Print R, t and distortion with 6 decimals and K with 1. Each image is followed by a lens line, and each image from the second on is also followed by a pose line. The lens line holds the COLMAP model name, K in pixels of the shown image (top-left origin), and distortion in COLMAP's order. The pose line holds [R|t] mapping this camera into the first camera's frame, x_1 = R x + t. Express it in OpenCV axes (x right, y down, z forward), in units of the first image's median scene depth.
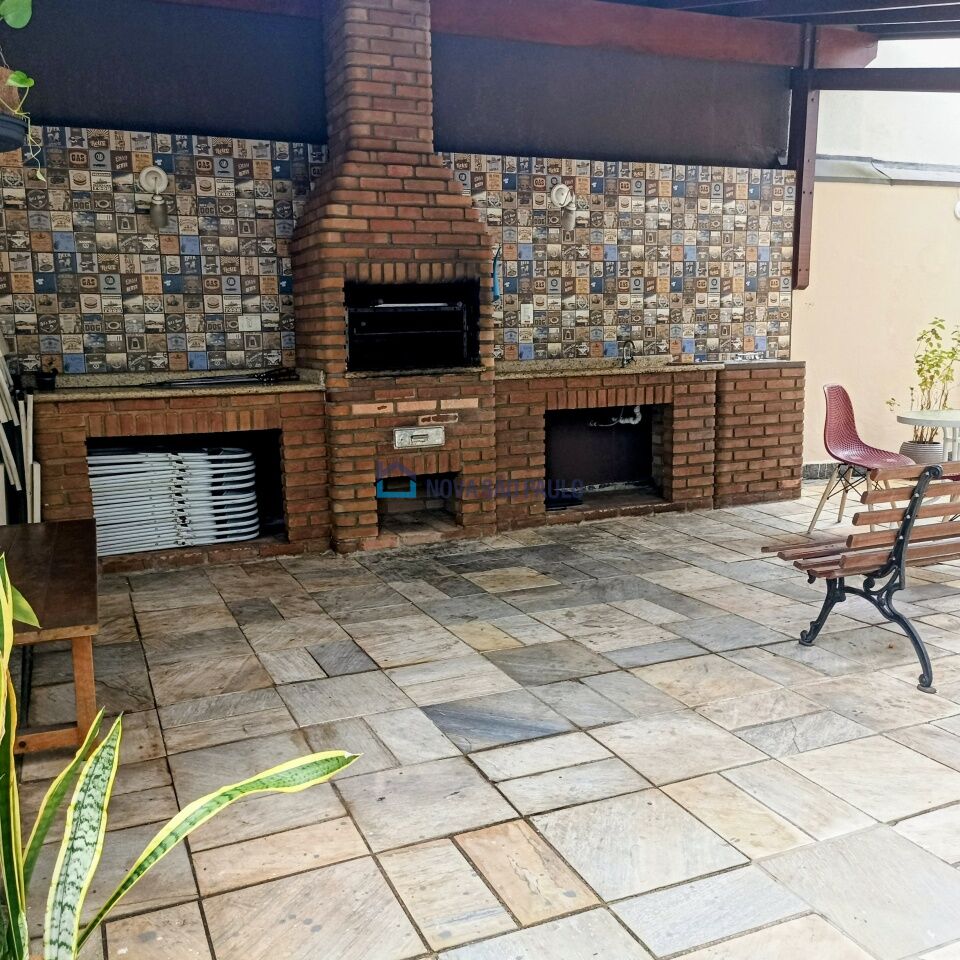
lens RADIAL K [[973.5, 0, 470.6], [0, 973.5, 481.9], [0, 0, 1]] dist [0.032160, 0.000000]
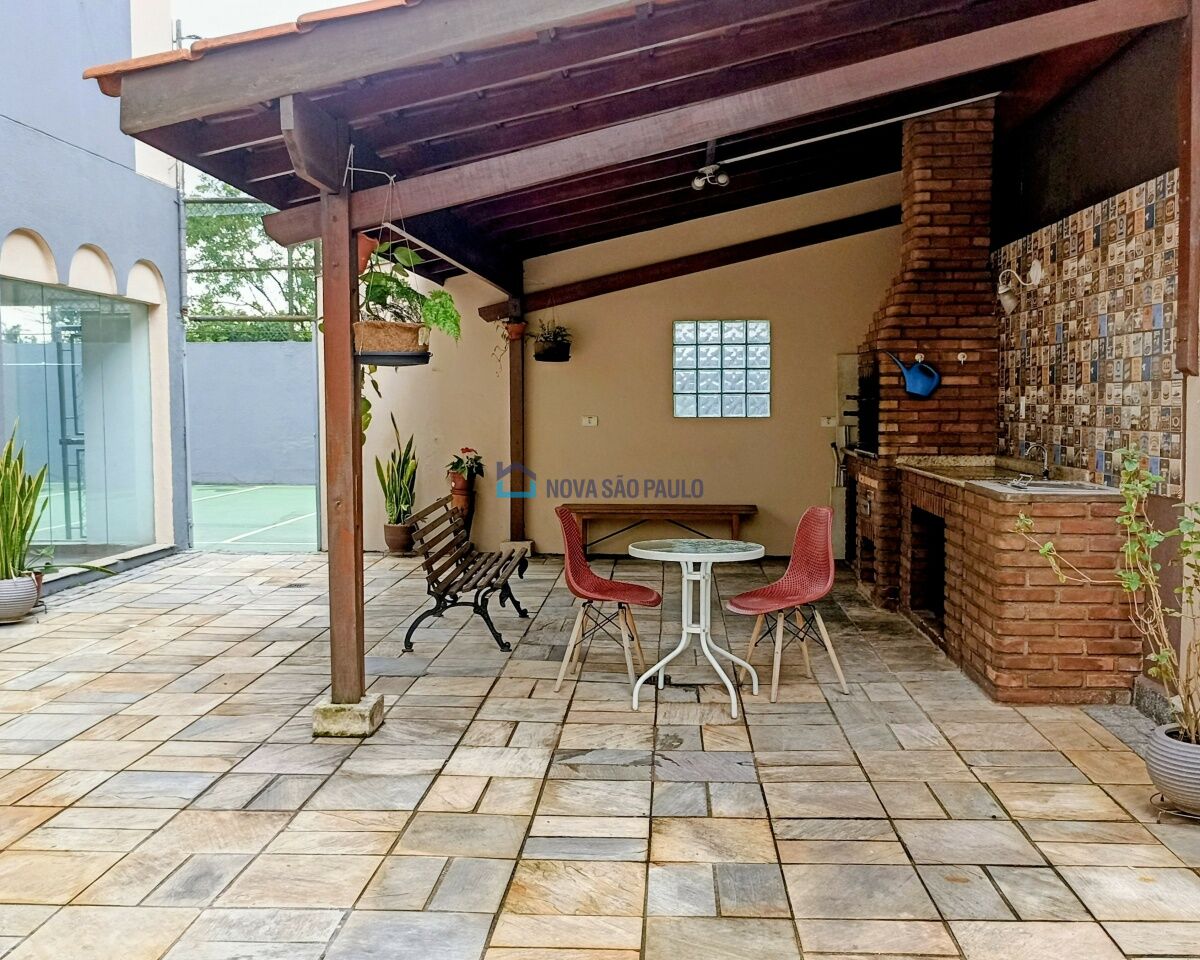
lens RADIAL K [[1188.8, 0, 610.1], [0, 1188.8, 488.3], [0, 0, 1]] dist [0.043289, 0.000000]
pose [[-0.437662, 0.091571, -0.894465, 1.109781], [-0.128125, 0.978297, 0.162845, -0.211575], [0.889964, 0.185874, -0.416431, 1.045084]]
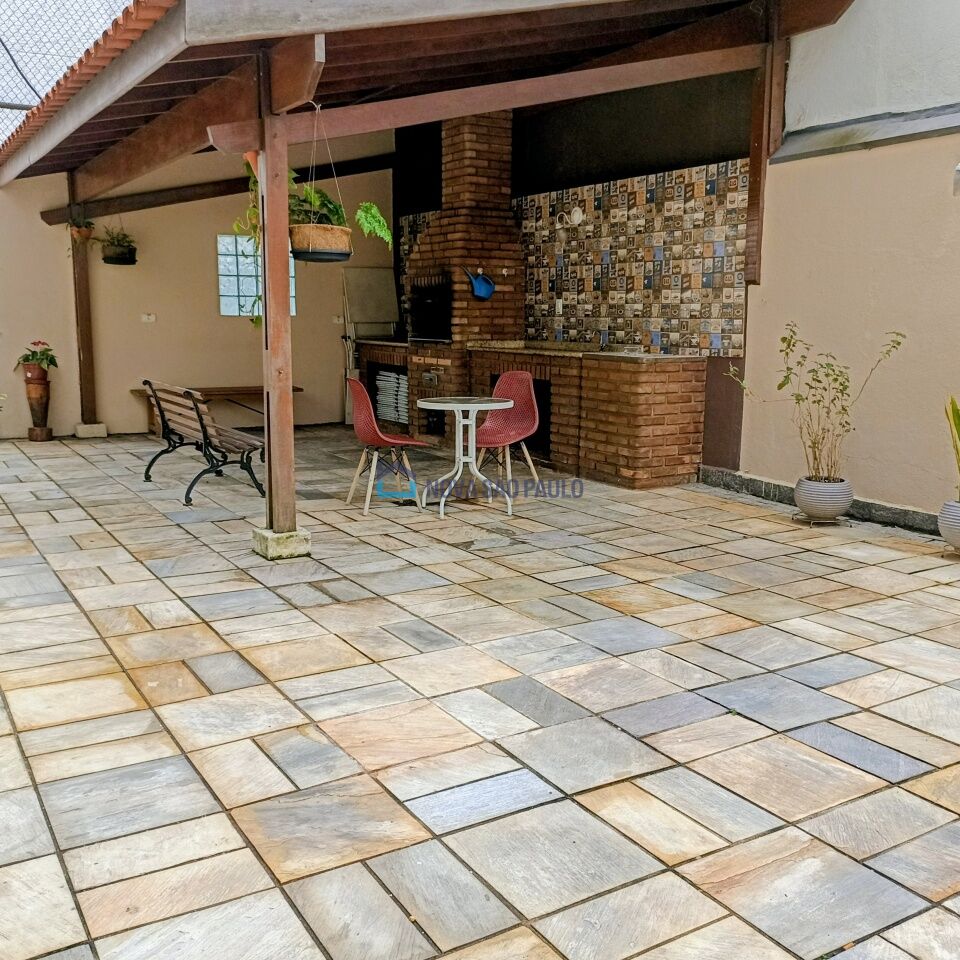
lens RADIAL K [[973.5, 0, 473.4], [0, 973.5, 482.8], [0, 0, 1]] dist [0.032160, 0.000000]
pose [[0.138733, 0.193283, -0.971285, 1.280169], [-0.165167, 0.971549, 0.169744, -0.133872], [0.976459, 0.136875, 0.166710, 0.641516]]
